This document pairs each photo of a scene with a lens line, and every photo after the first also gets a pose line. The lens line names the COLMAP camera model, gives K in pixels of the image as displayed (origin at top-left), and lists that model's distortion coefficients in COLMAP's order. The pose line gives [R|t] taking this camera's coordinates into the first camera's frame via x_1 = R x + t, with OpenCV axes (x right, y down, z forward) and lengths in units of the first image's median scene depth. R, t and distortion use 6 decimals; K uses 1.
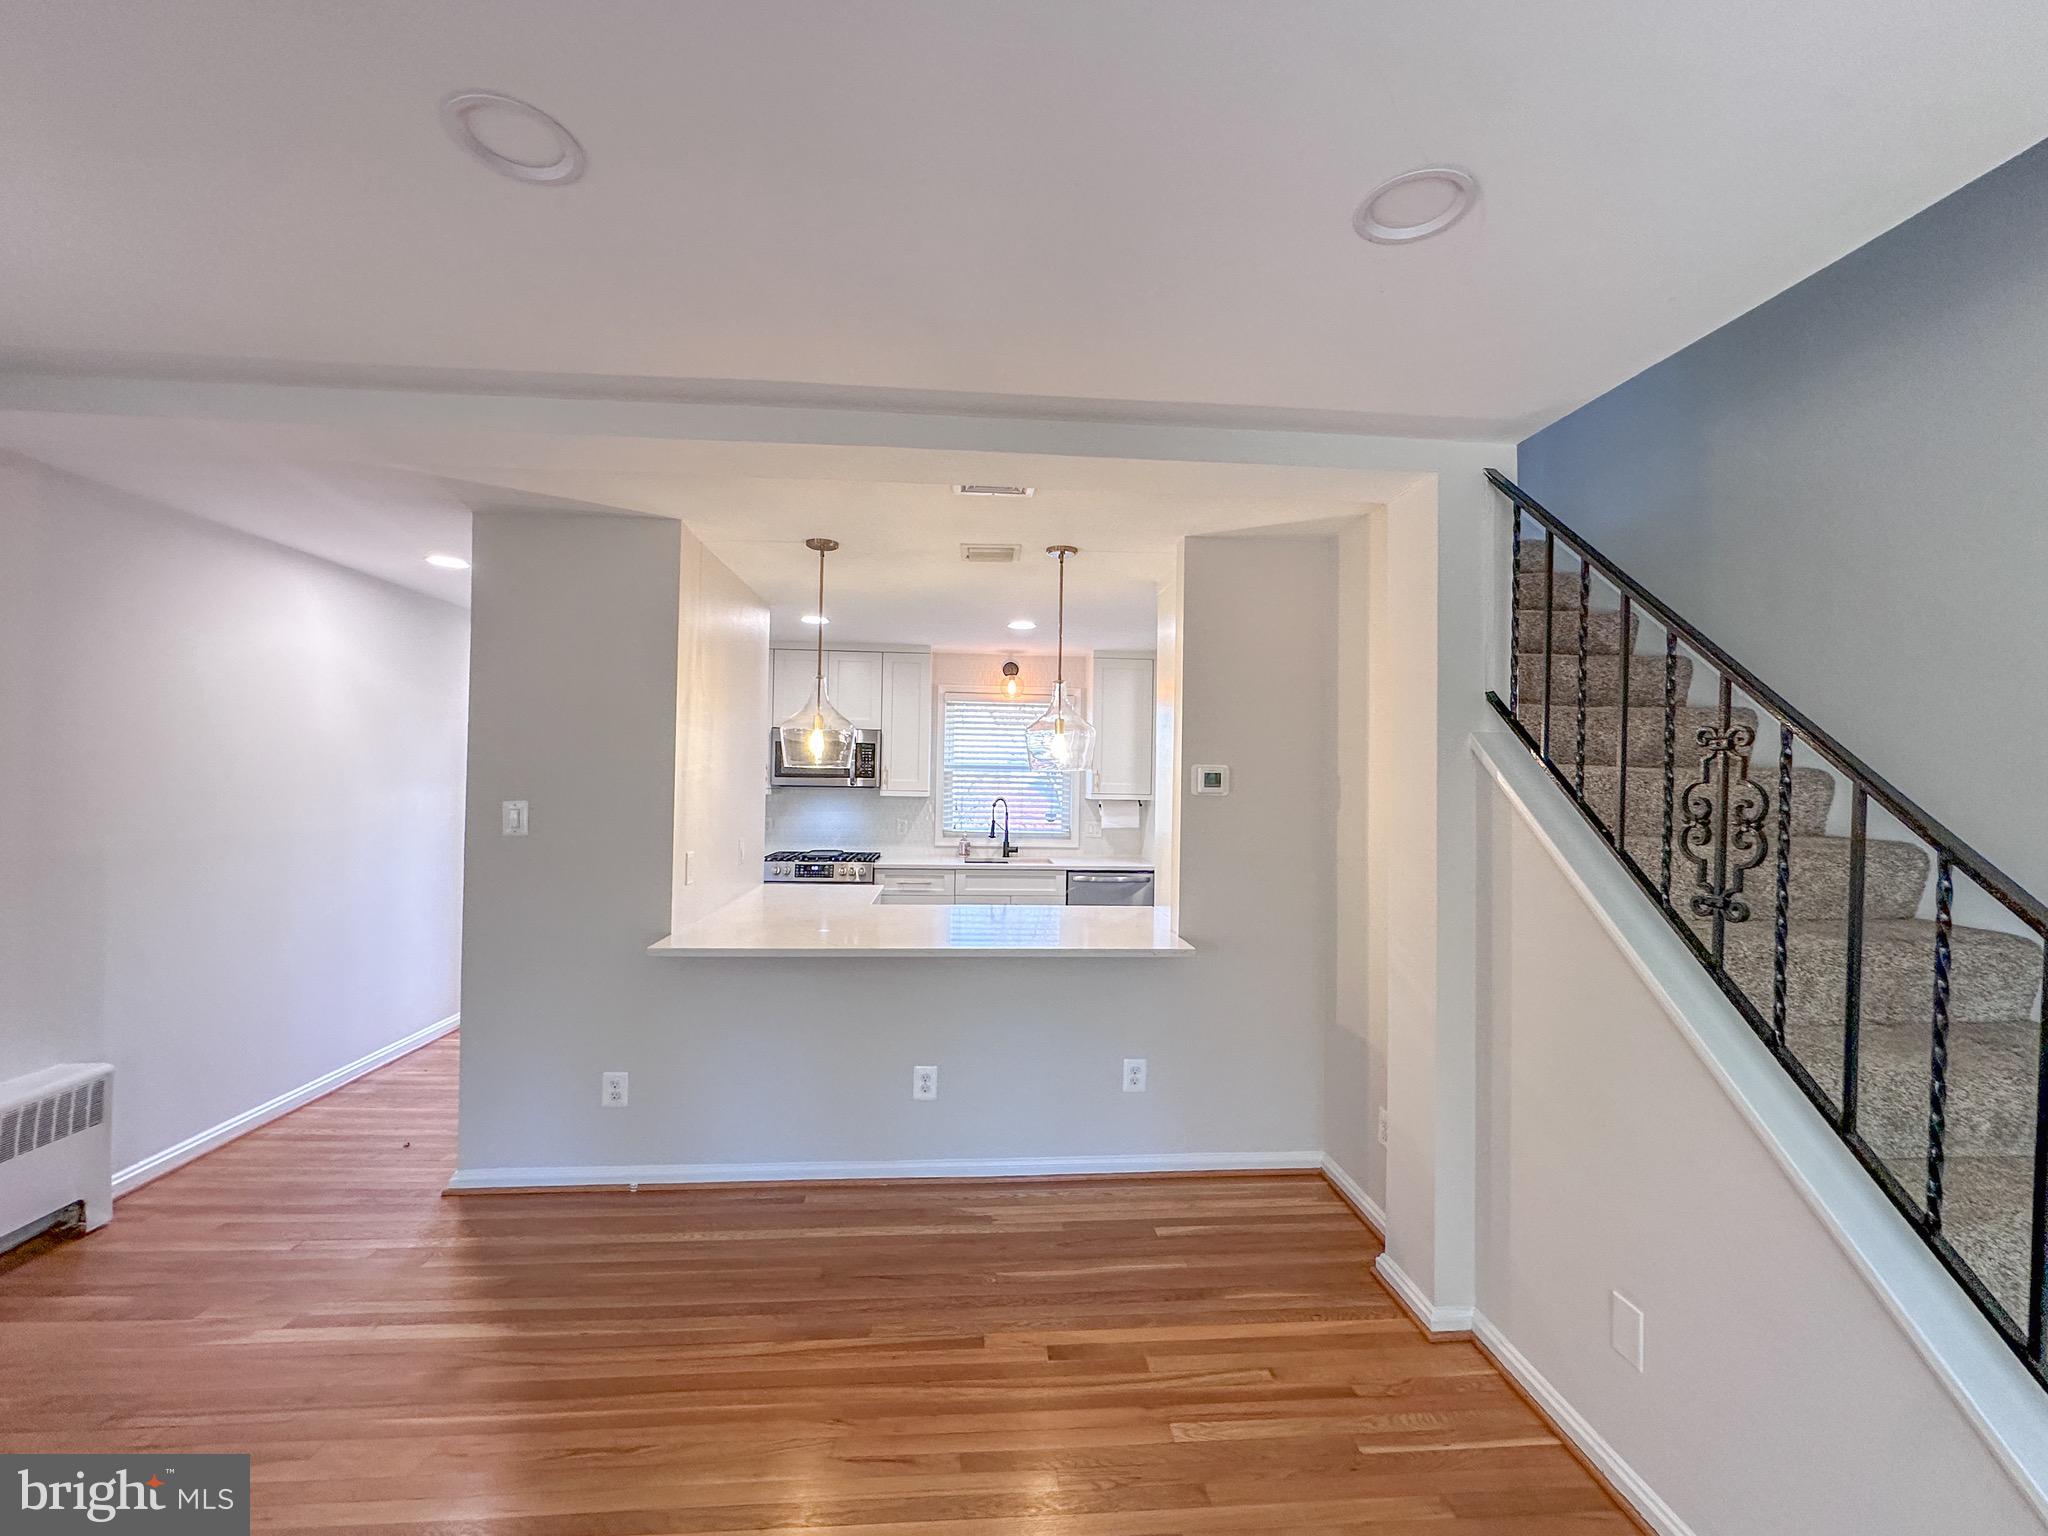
lens RADIAL K [[847.3, 0, 1020.4], [0, 847.3, 766.1], [0, 0, 1]] dist [-0.000147, 0.000125]
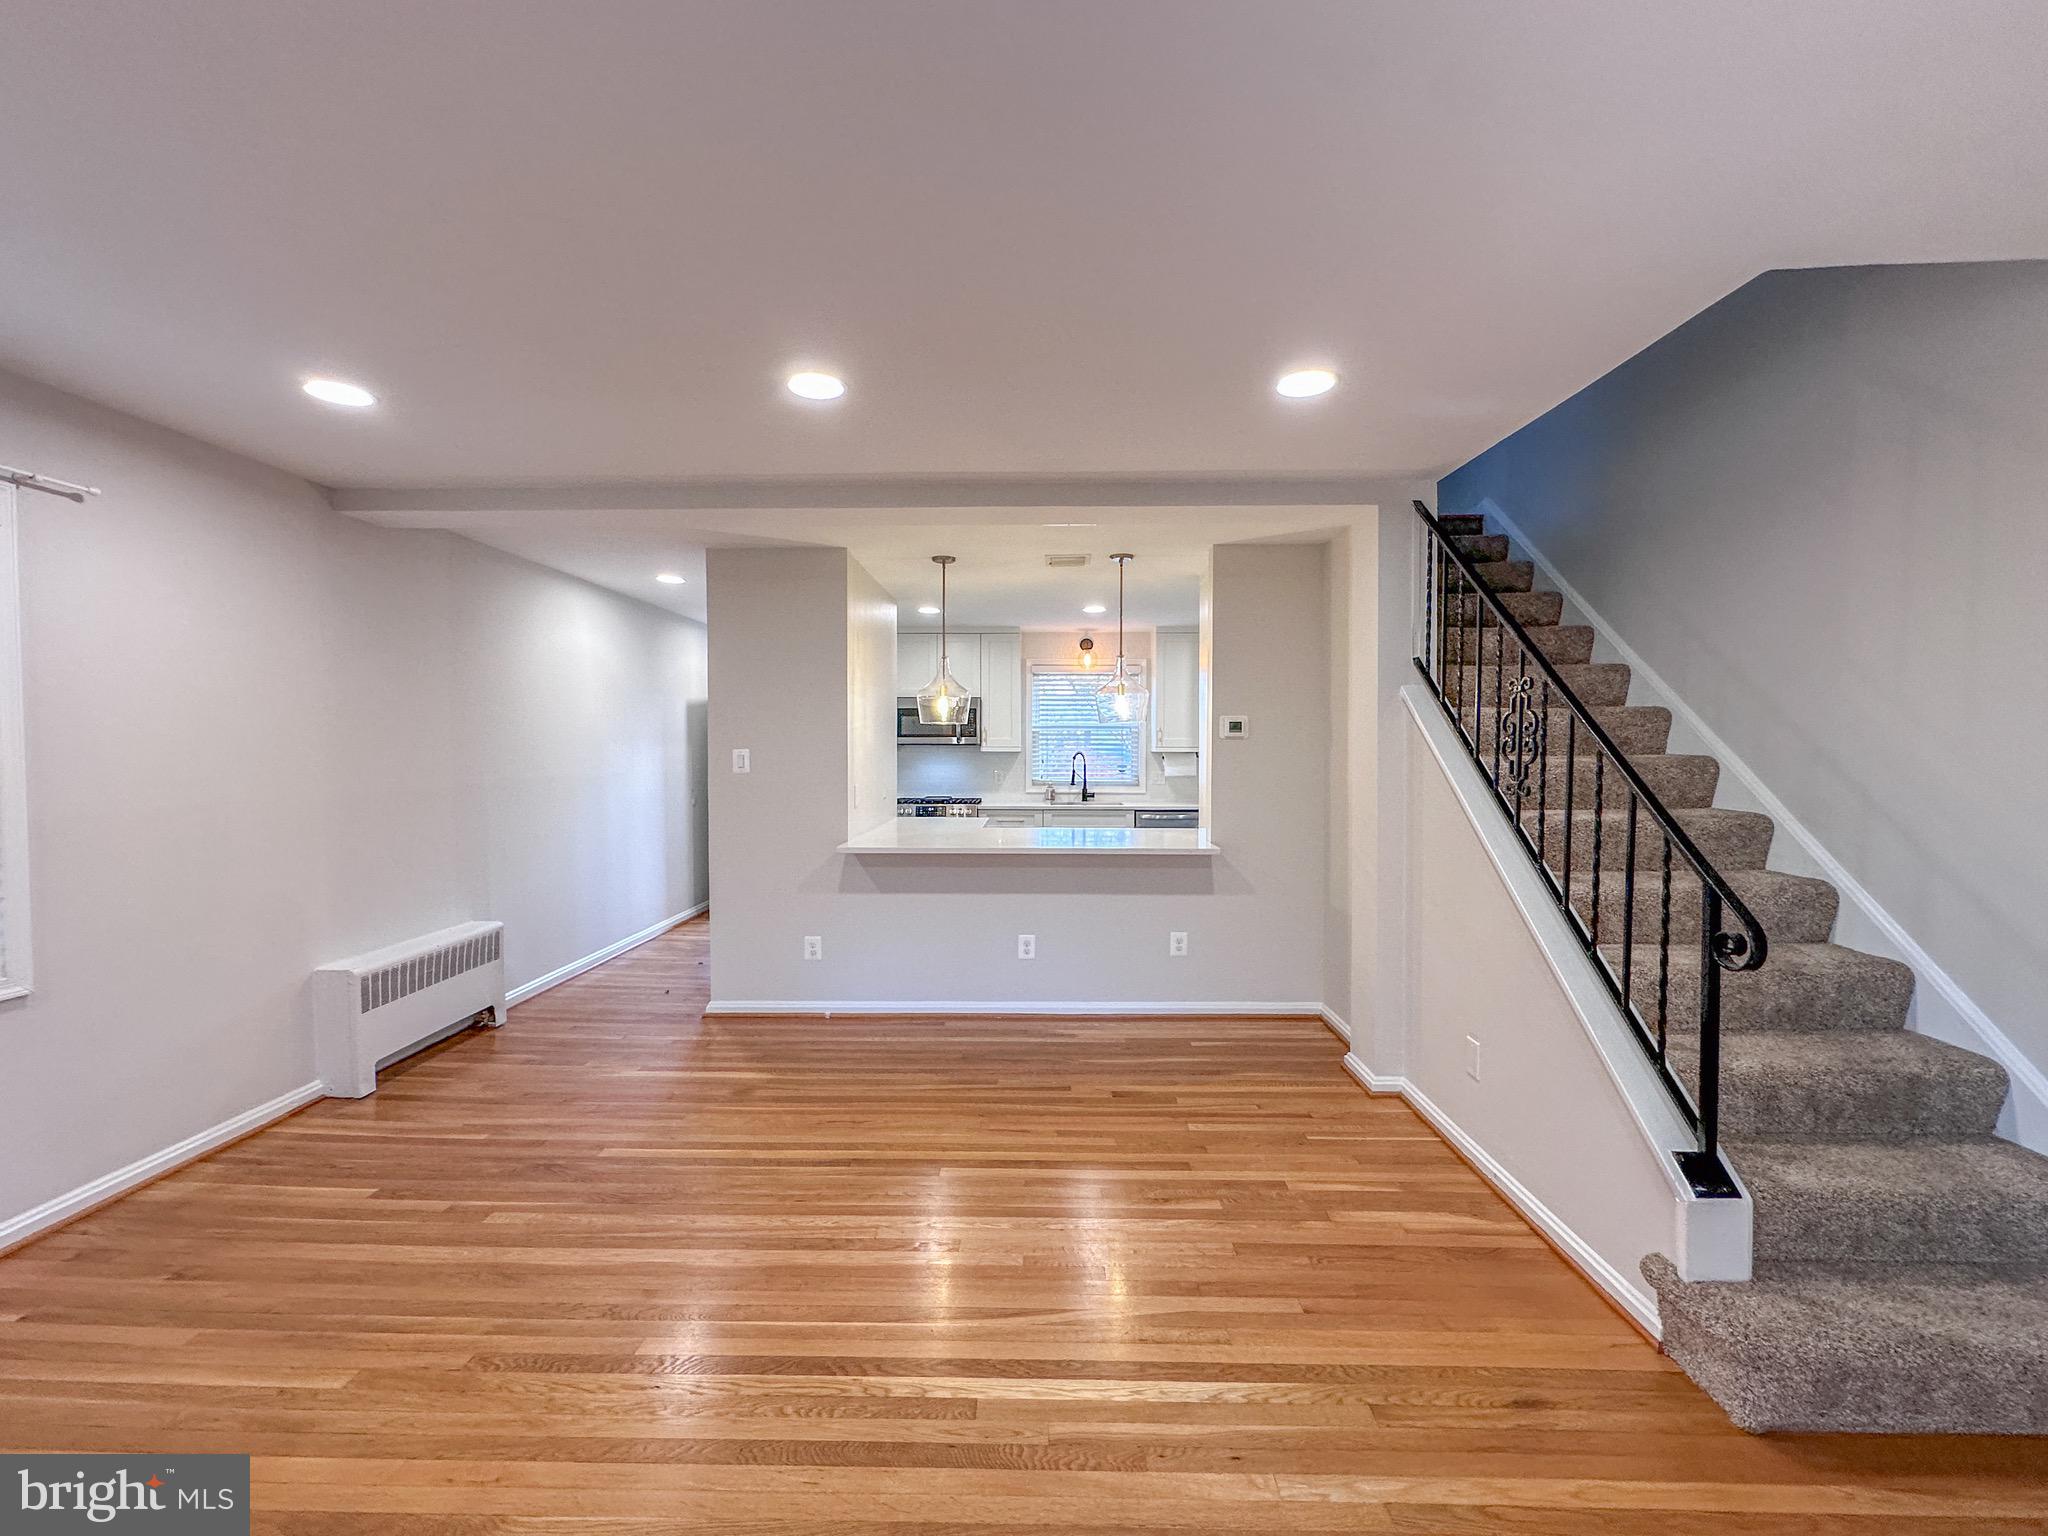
lens RADIAL K [[822.9, 0, 1022.1], [0, 822.9, 767.0], [0, 0, 1]] dist [0.000547, 0.000328]
pose [[0.995315, -0.012741, -0.095843, 0.014199], [0.016483, 0.999128, 0.038357, 0.024809], [0.095271, -0.039757, 0.994657, -0.338573]]
